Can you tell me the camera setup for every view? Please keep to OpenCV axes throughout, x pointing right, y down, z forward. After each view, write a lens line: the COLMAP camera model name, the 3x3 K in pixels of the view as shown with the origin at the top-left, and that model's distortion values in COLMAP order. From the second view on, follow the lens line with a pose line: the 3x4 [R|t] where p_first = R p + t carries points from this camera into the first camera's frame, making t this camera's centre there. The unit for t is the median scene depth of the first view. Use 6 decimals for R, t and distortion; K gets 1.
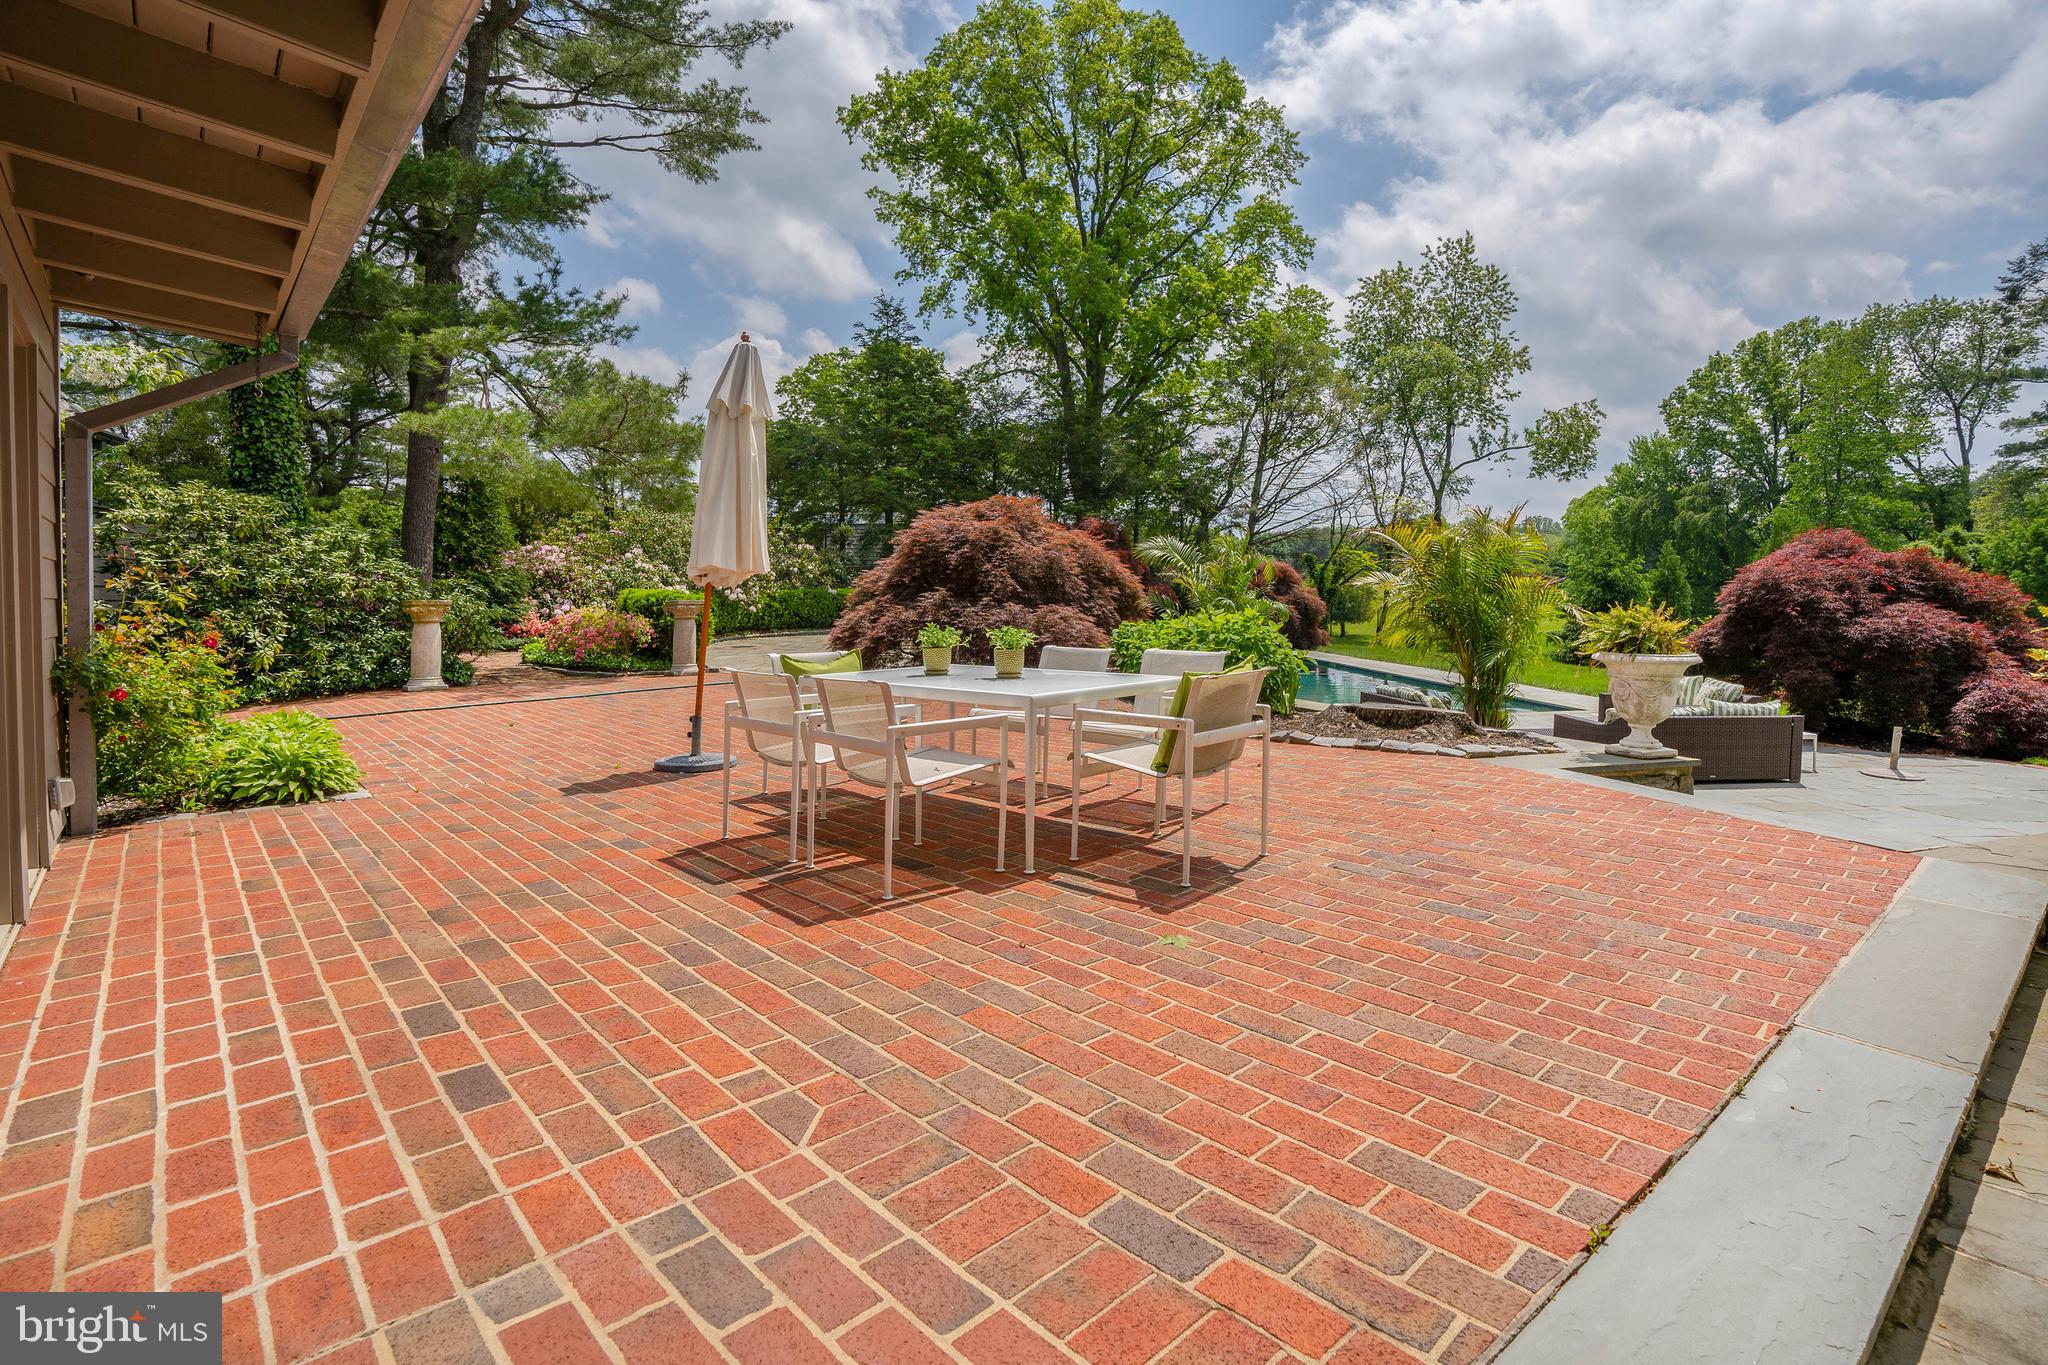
lens RADIAL K [[962.5, 0, 1017.6], [0, 962.5, 614.5], [0, 0, 1]] dist [-0.026594, -0.000205]
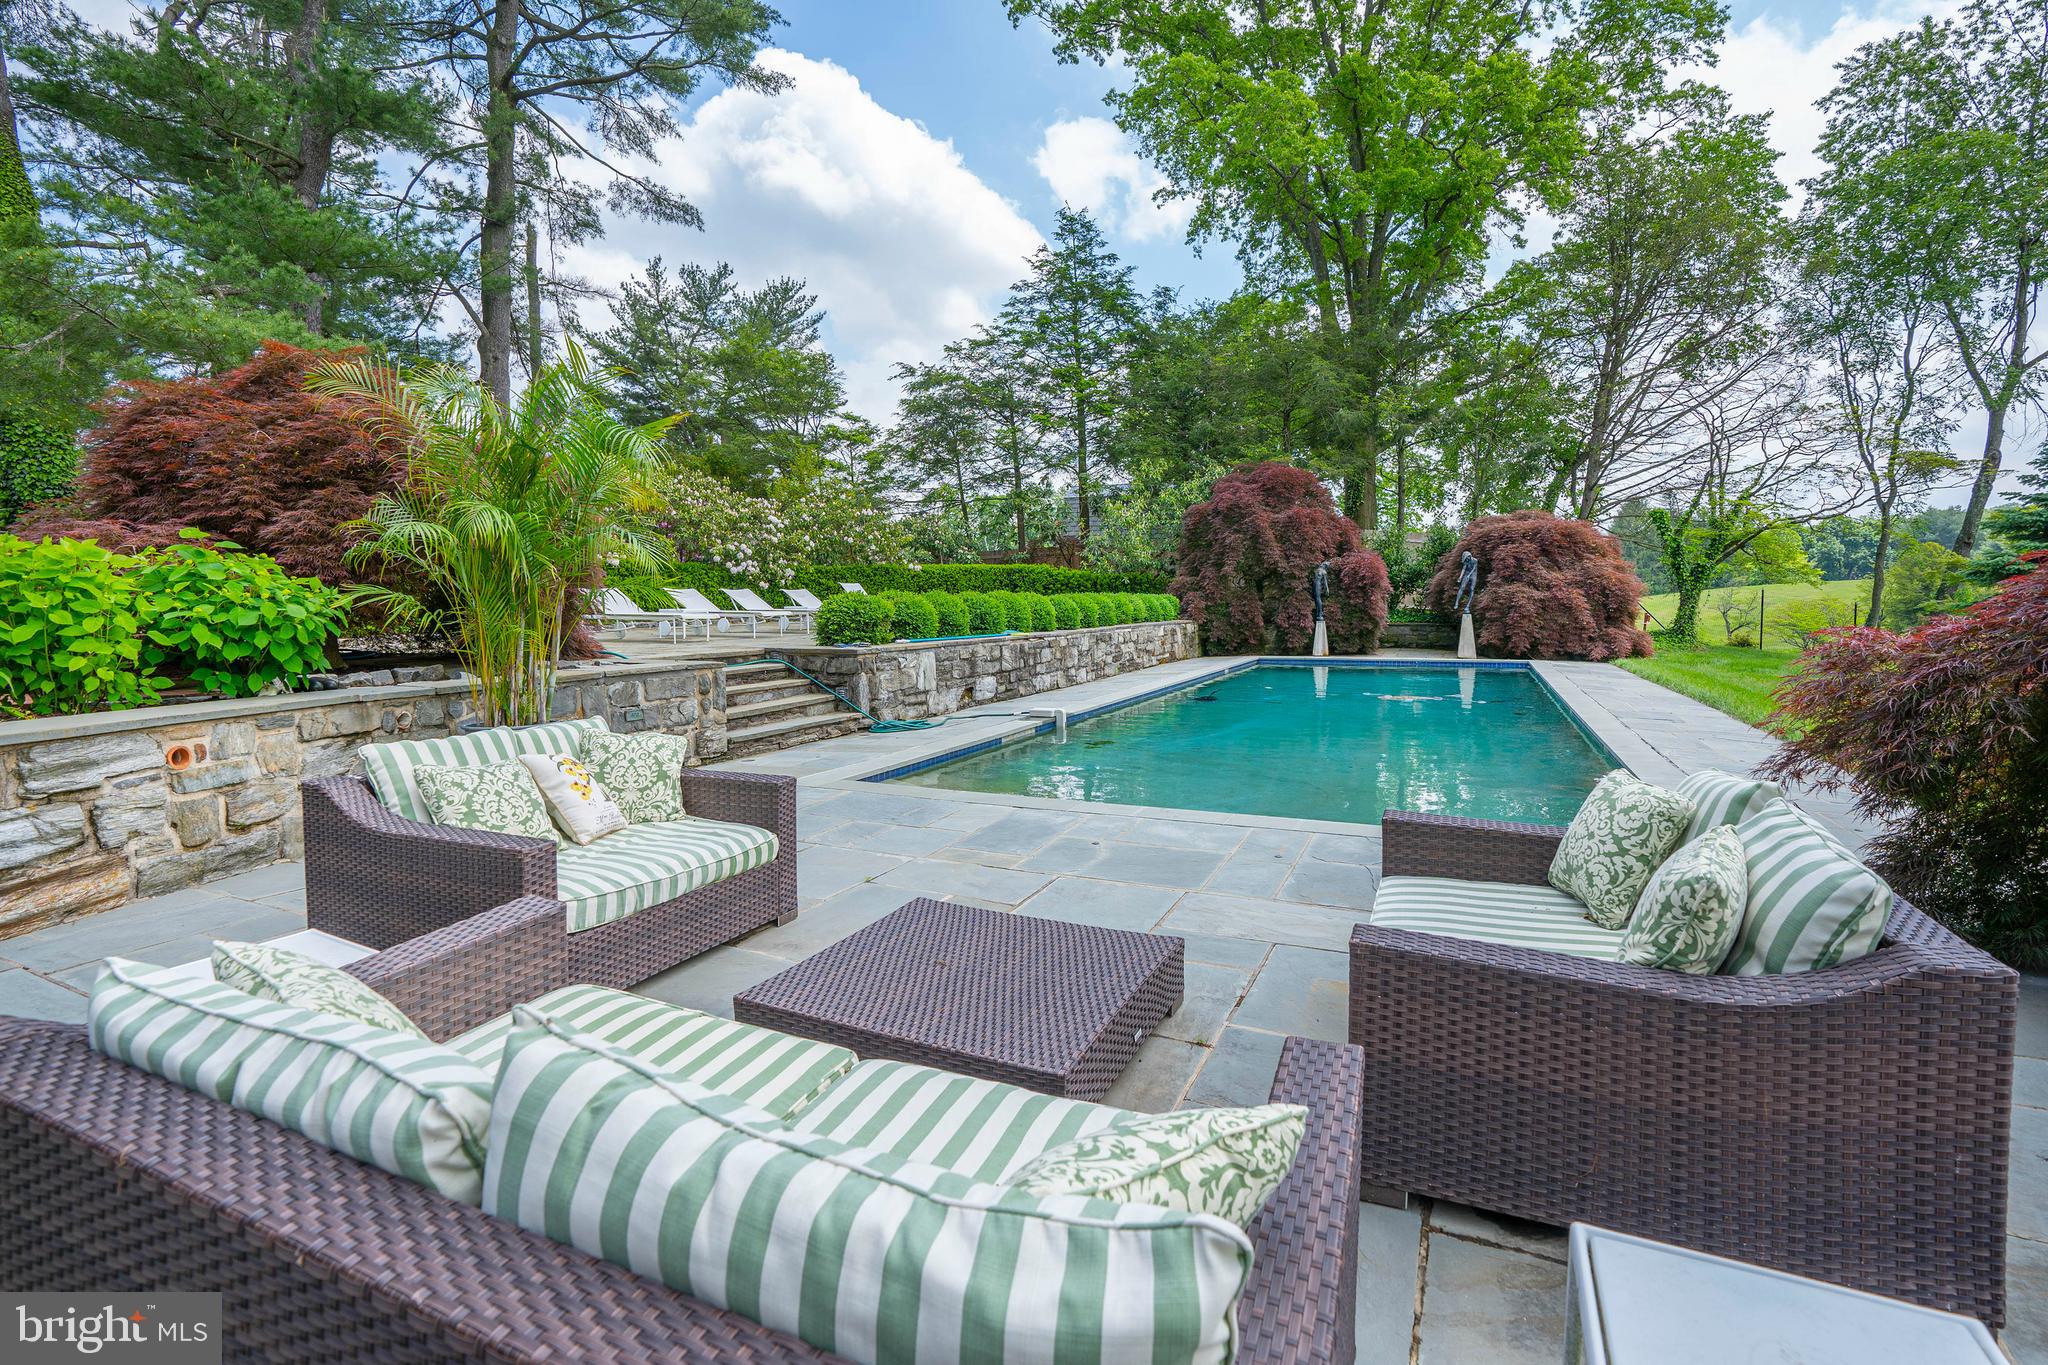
lens RADIAL K [[962.5, 0, 1017.6], [0, 962.5, 614.5], [0, 0, 1]] dist [-0.026594, -0.000205]
pose [[0.880003, 0.027096, -0.474195, 0.195316], [-0.024062, 0.999633, 0.012466, 0.002734], [0.474359, 0.000439, 0.880331, 0.235745]]
